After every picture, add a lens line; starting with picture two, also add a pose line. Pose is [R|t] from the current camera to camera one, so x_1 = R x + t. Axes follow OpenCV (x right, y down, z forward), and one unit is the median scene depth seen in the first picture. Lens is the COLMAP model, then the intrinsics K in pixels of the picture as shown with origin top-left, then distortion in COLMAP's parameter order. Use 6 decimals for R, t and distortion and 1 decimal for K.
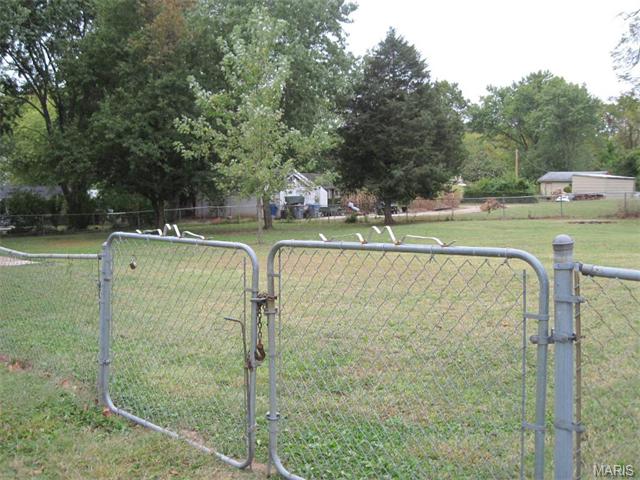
lens RADIAL K [[665.3, 0, 321.5], [0, 665.3, 238.6], [0, 0, 1]] dist [-0.096442, 0.000000]
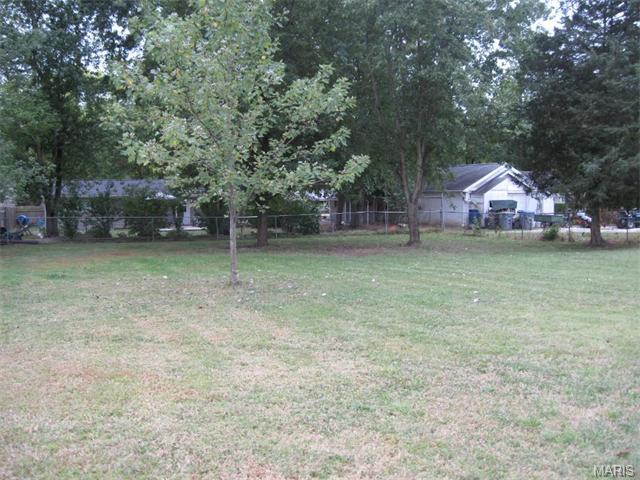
lens RADIAL K [[665.3, 0, 318.7], [0, 665.3, 240.7], [0, 0, 1]] dist [-0.096442, 0.000000]
pose [[0.886452, 0.045418, -0.460587, 0.142682], [-0.043635, 0.998942, 0.014525, -0.021969], [0.460759, 0.007222, 0.887496, 0.275926]]
